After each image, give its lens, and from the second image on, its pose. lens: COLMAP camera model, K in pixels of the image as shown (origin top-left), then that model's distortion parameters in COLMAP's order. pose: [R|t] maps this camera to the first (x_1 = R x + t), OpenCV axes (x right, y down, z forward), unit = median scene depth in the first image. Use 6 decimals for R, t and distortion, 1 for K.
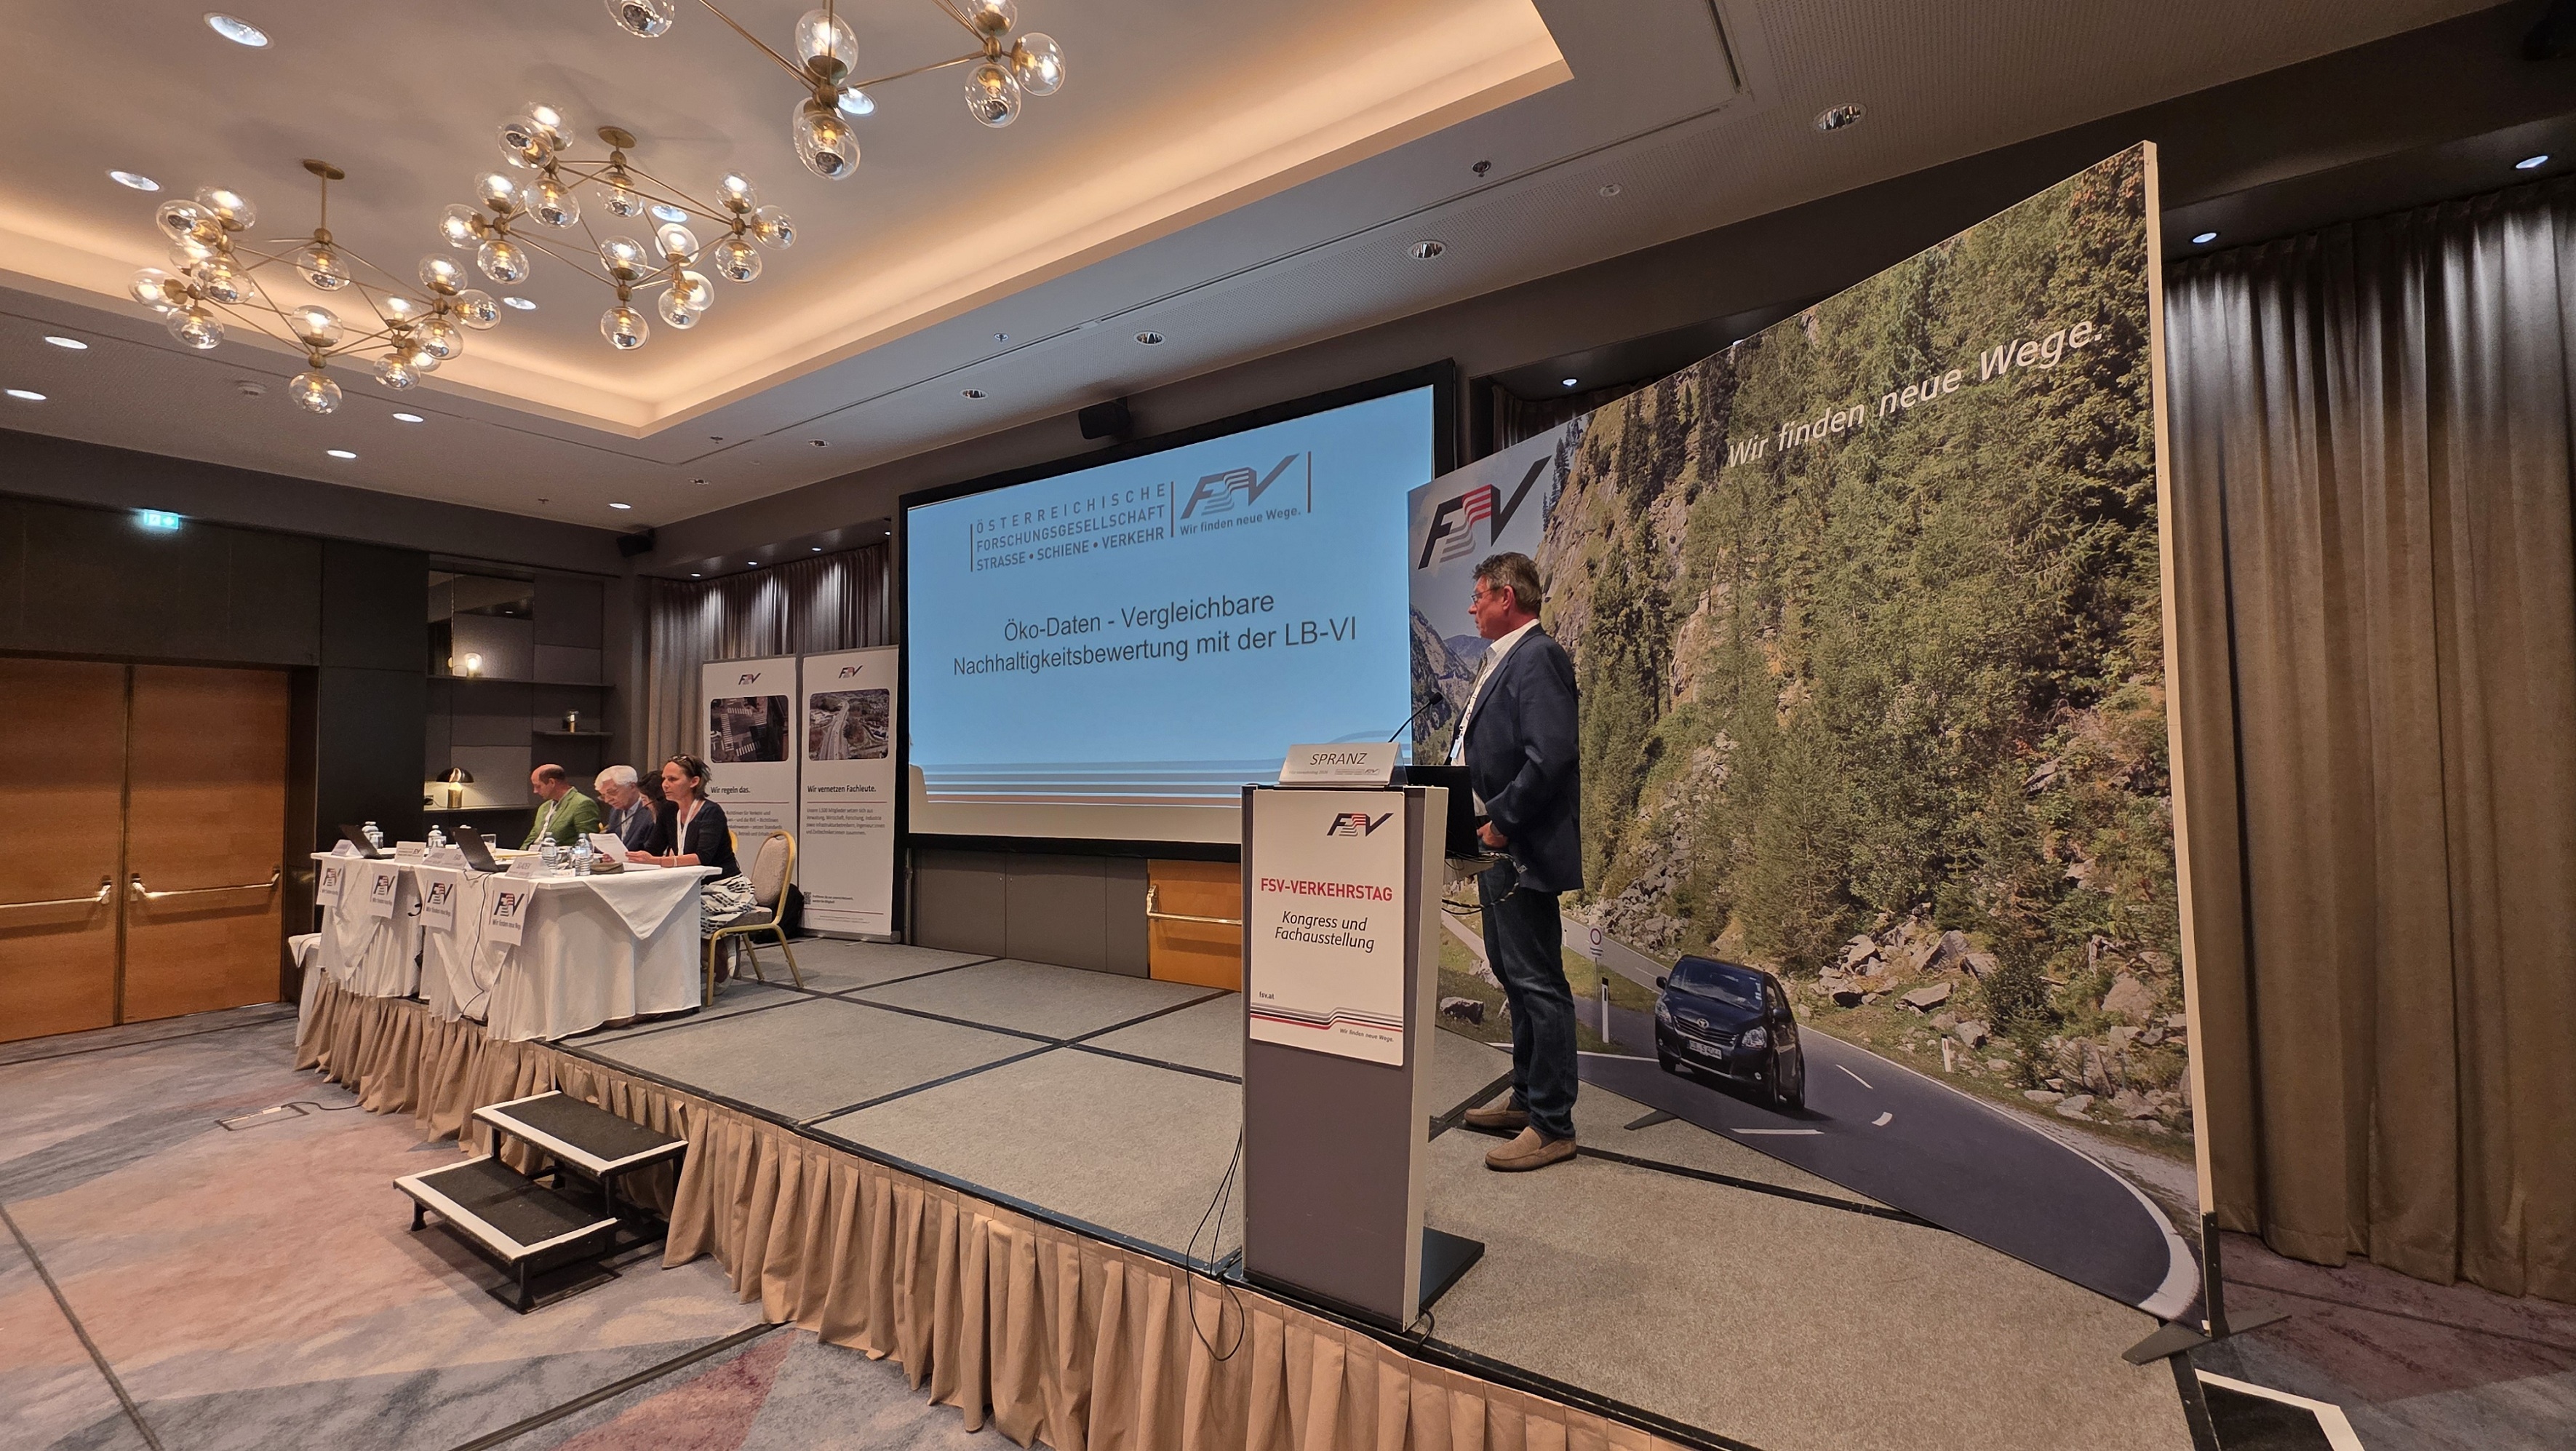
lens RADIAL K [[1020.9, 0, 1286.3], [0, 1020.9, 716.5], [0, 0, 1]] dist [0.006262, 0.001116]
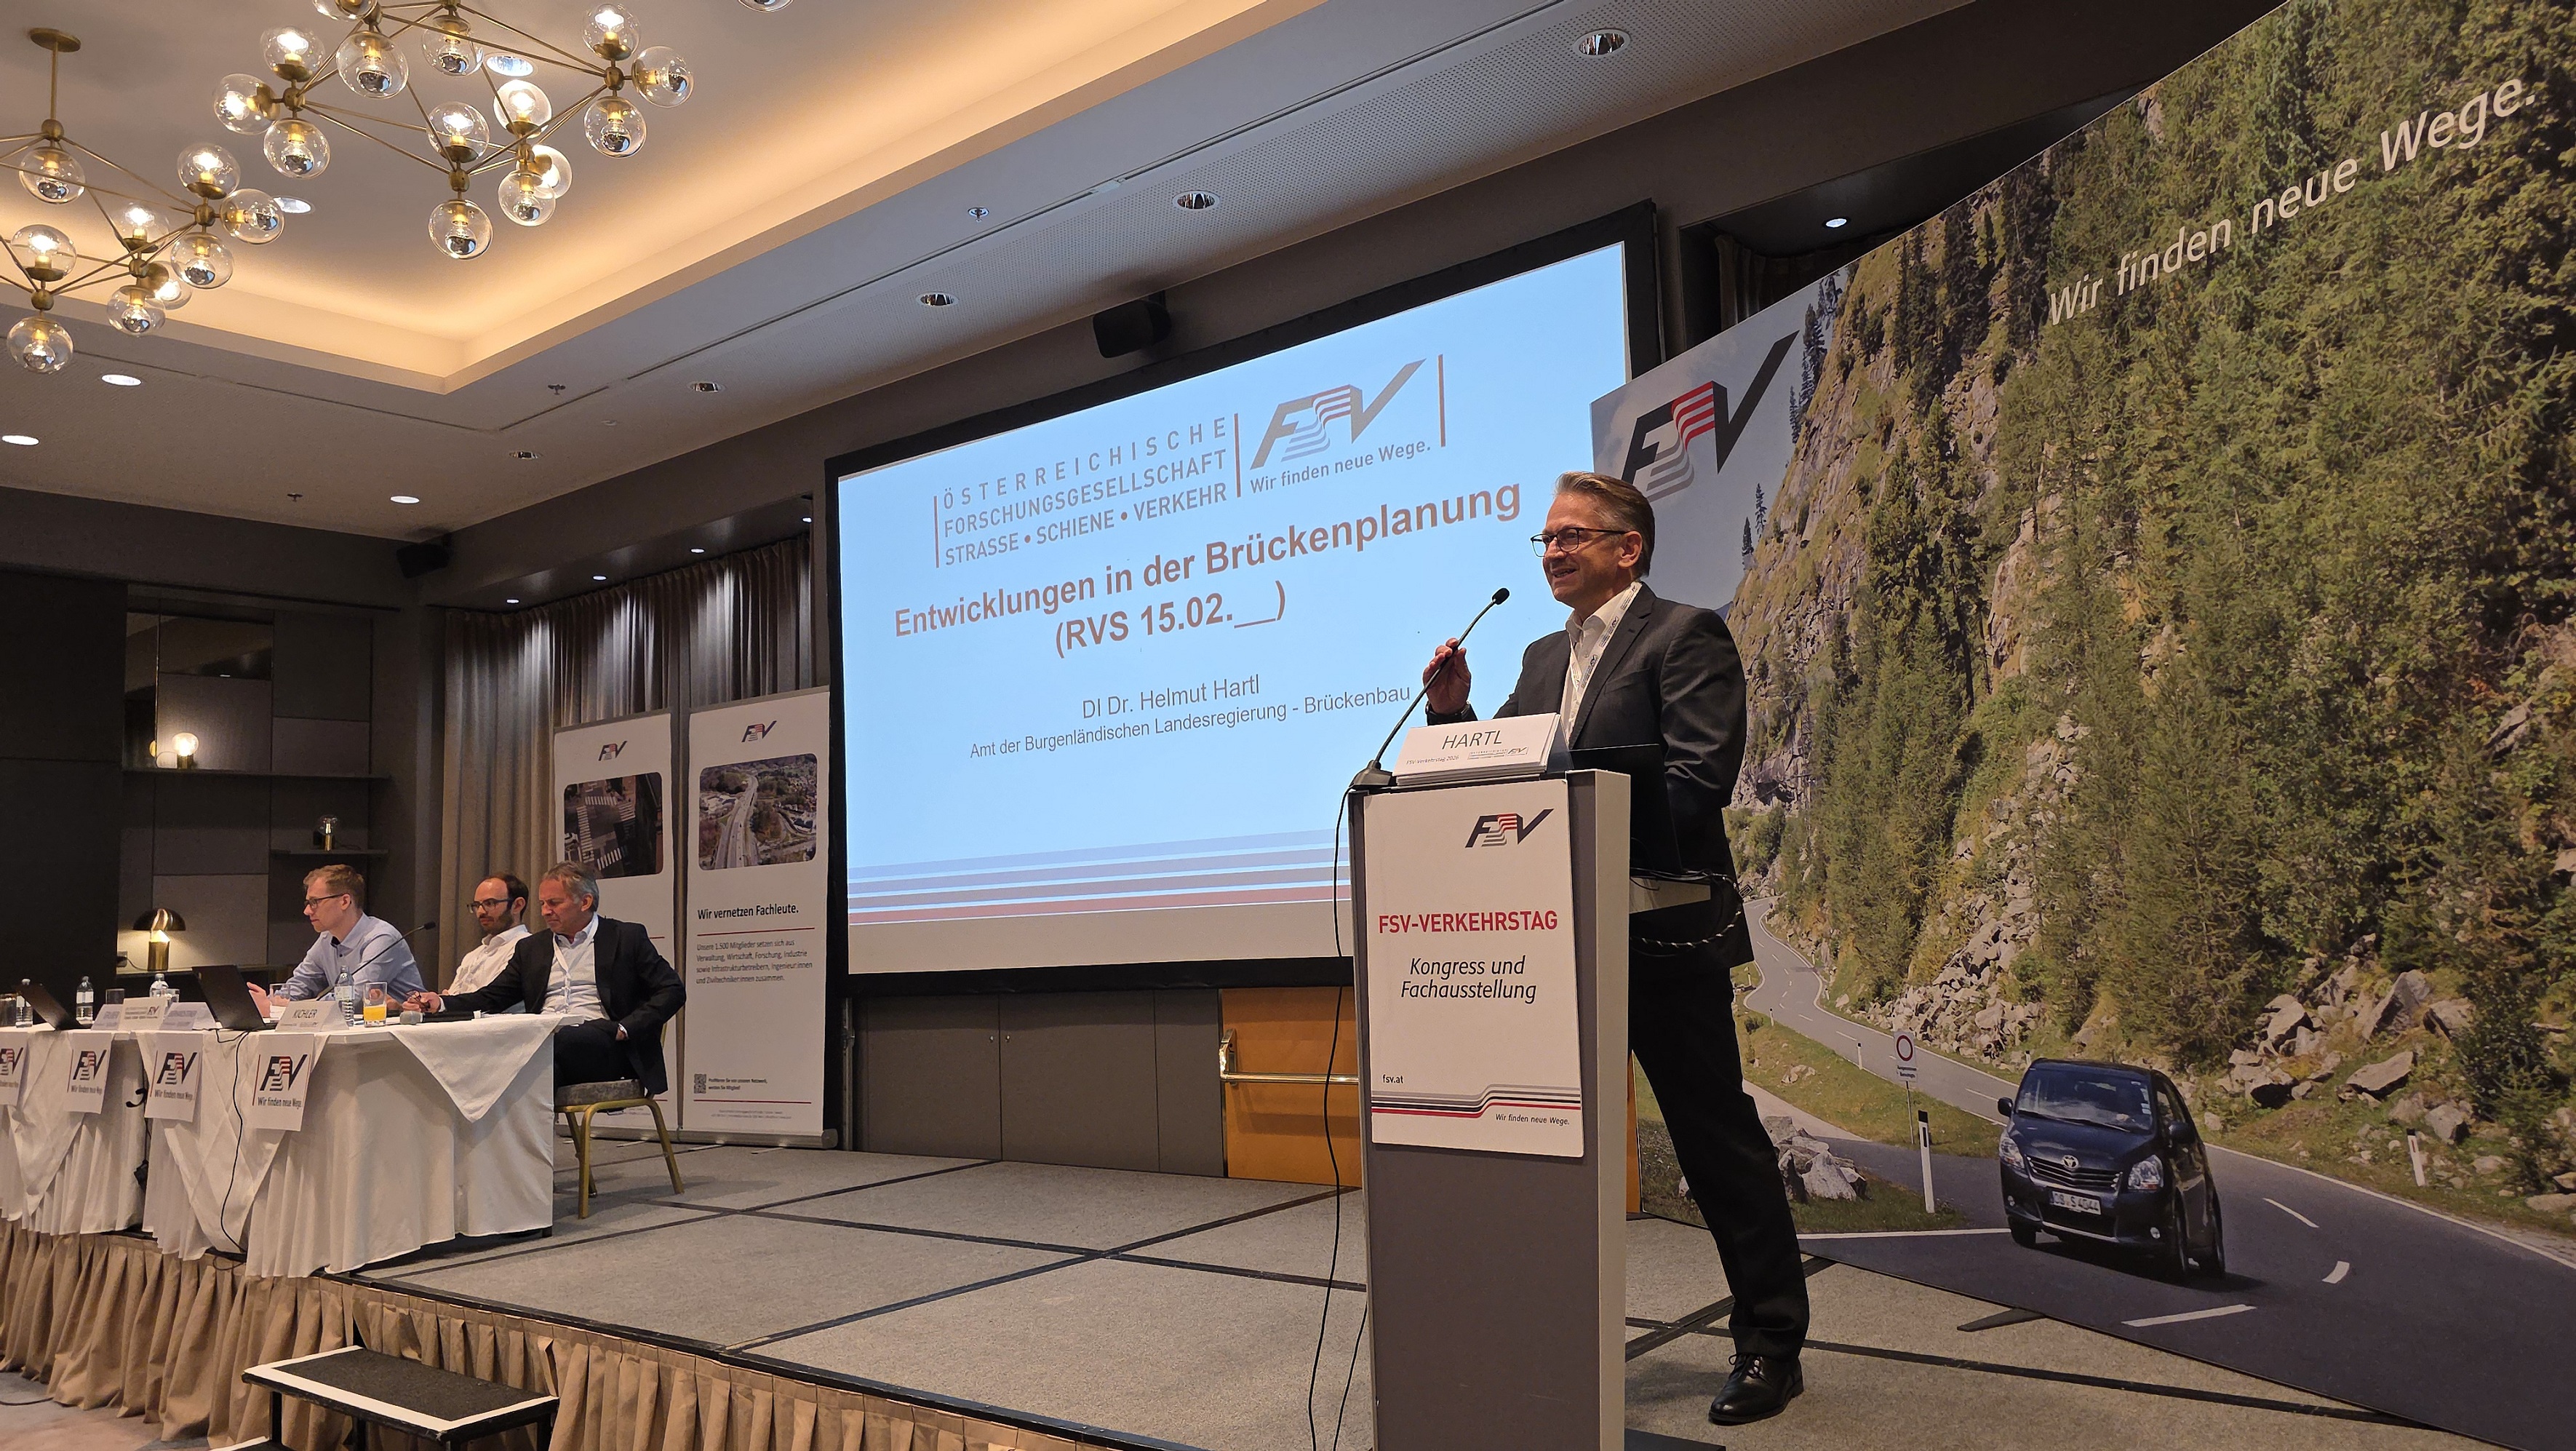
lens RADIAL K [[1736.7, 0, 1307.6], [0, 1736.7, 710.2], [0, 0, 1]] dist [0.052348, -0.036182]
pose [[0.996352, -0.041323, -0.074662, 0.014249], [0.036088, 0.996883, -0.070154, 0.059824], [0.077329, 0.067204, 0.994738, -0.142669]]
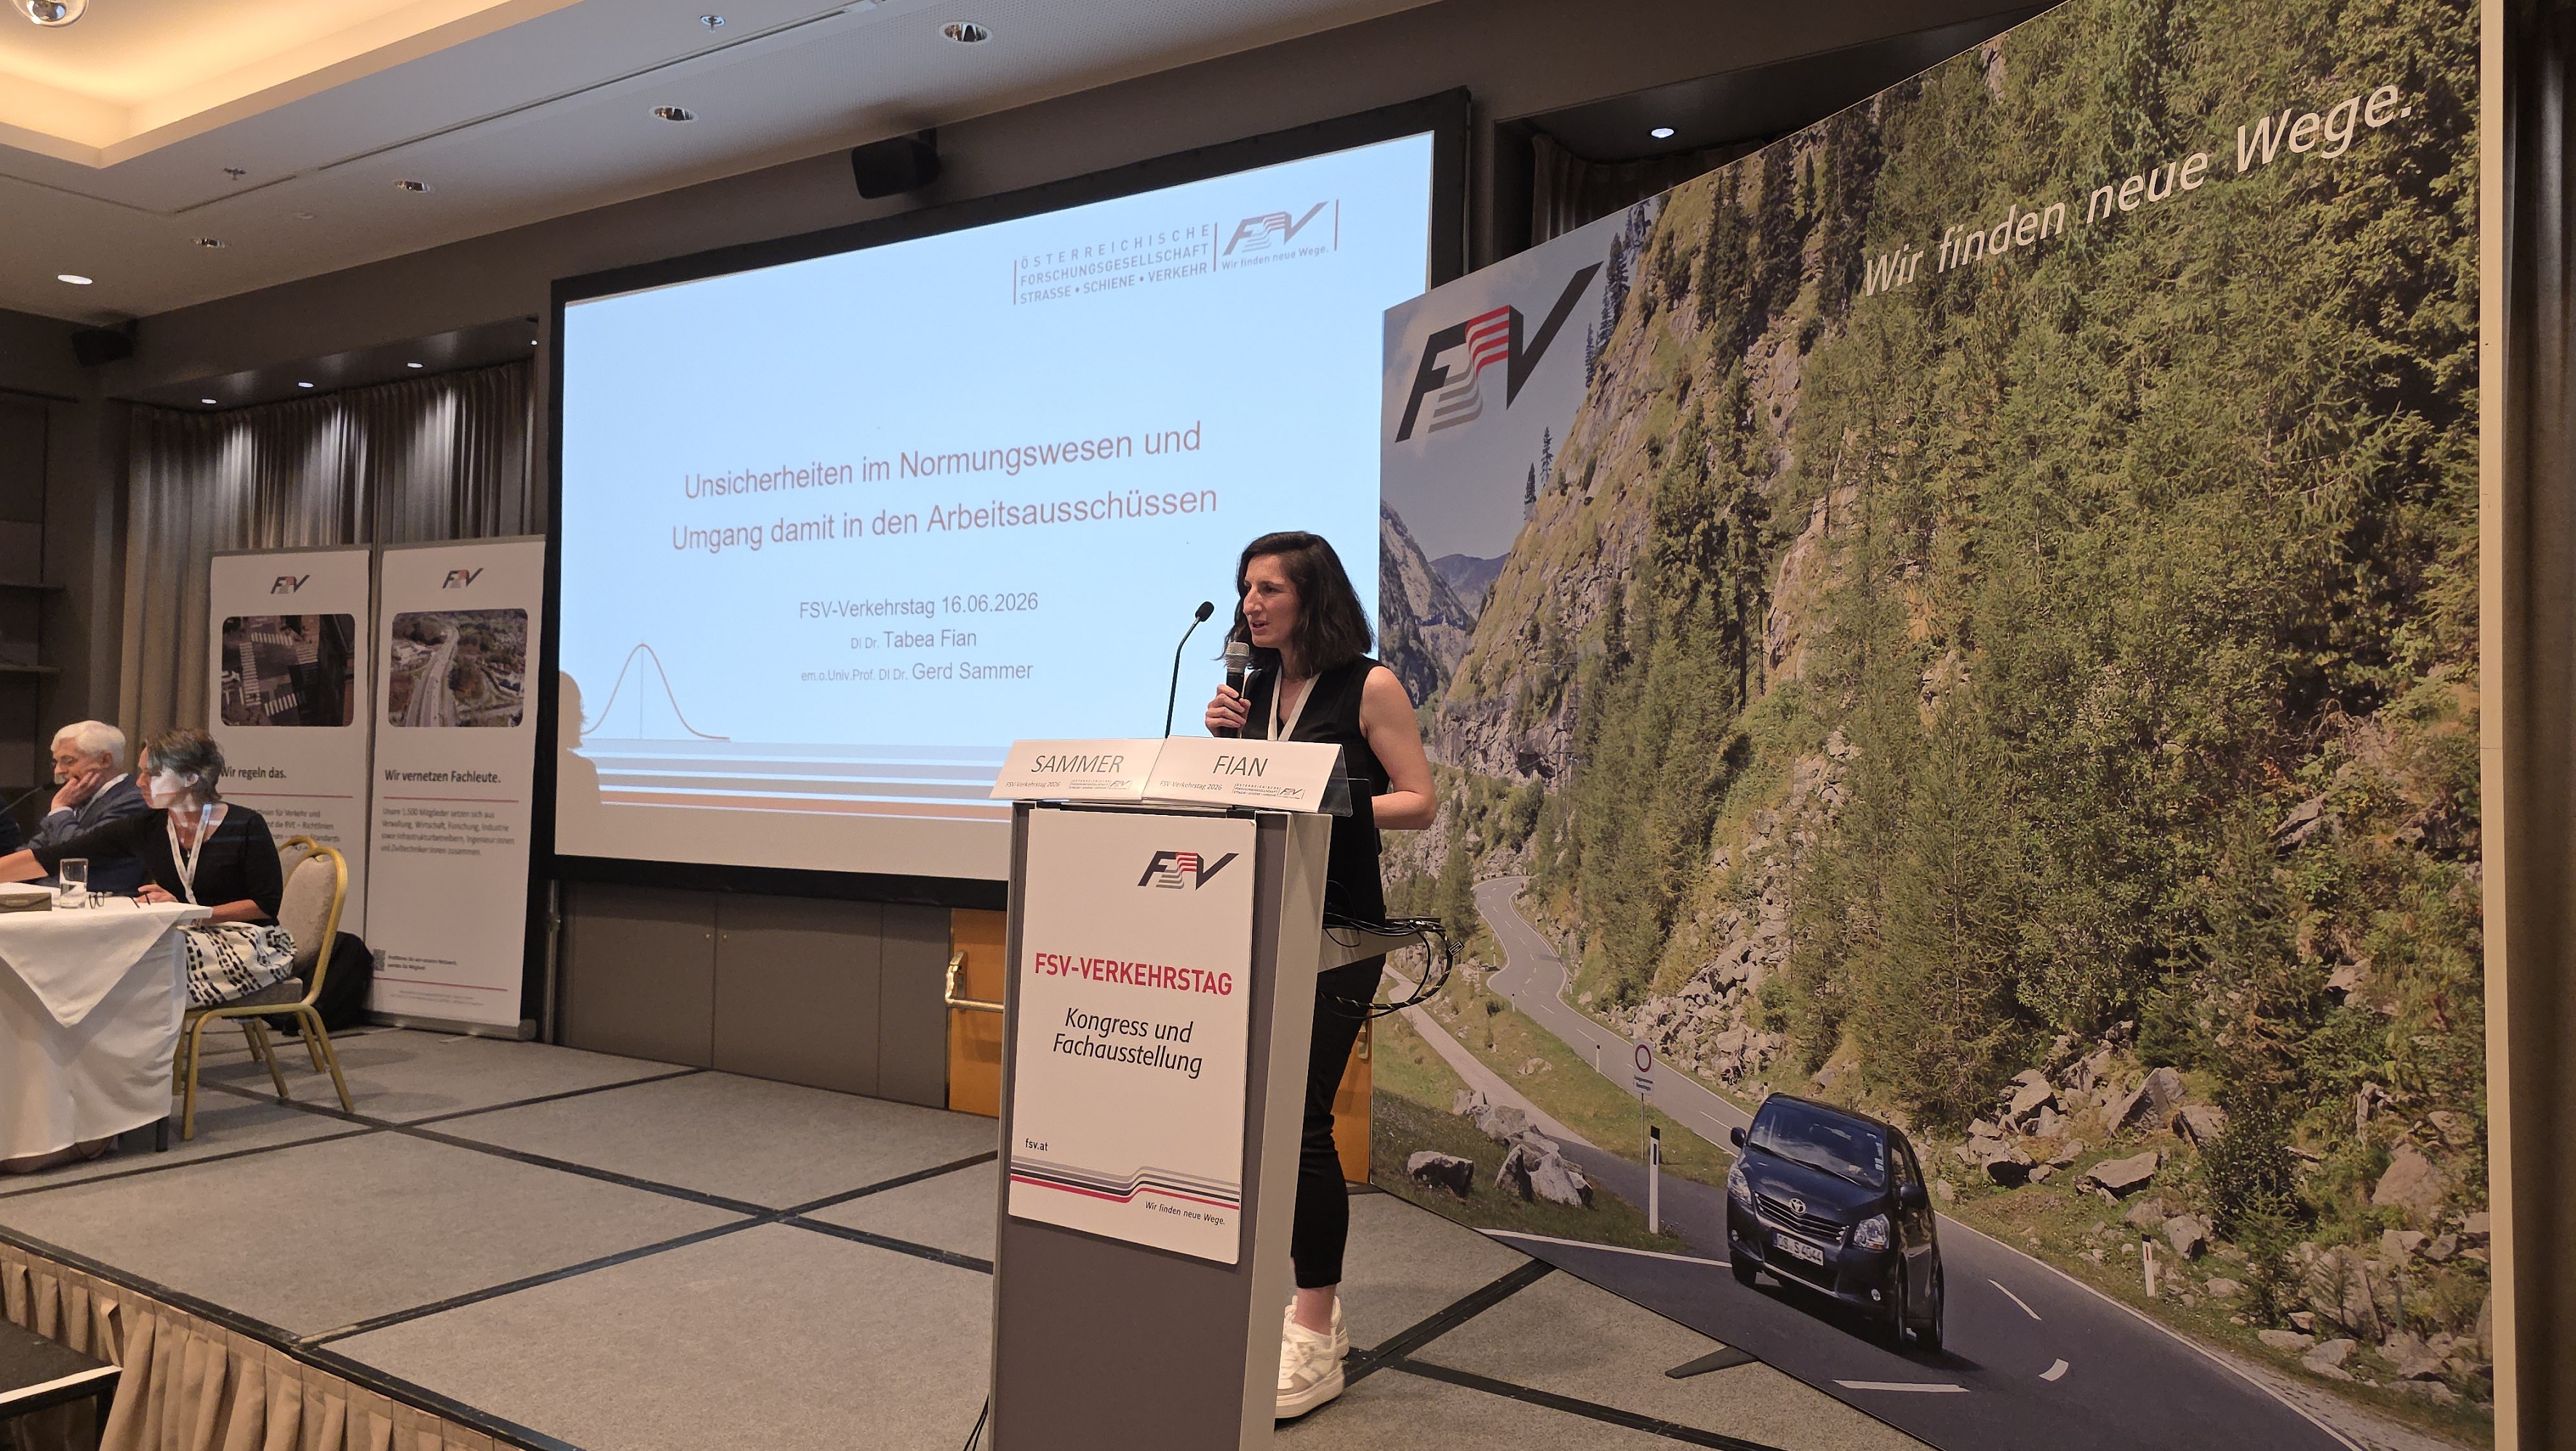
lens RADIAL K [[1736.7, 0, 1294.4], [0, 1736.7, 686.7], [0, 0, 1]] dist [0.052348, -0.036182]
pose [[0.999520, 0.027522, 0.014215, 0.068728], [-0.027699, 0.999539, 0.012440, -0.011768], [-0.013866, -0.012828, 0.999822, -0.030032]]
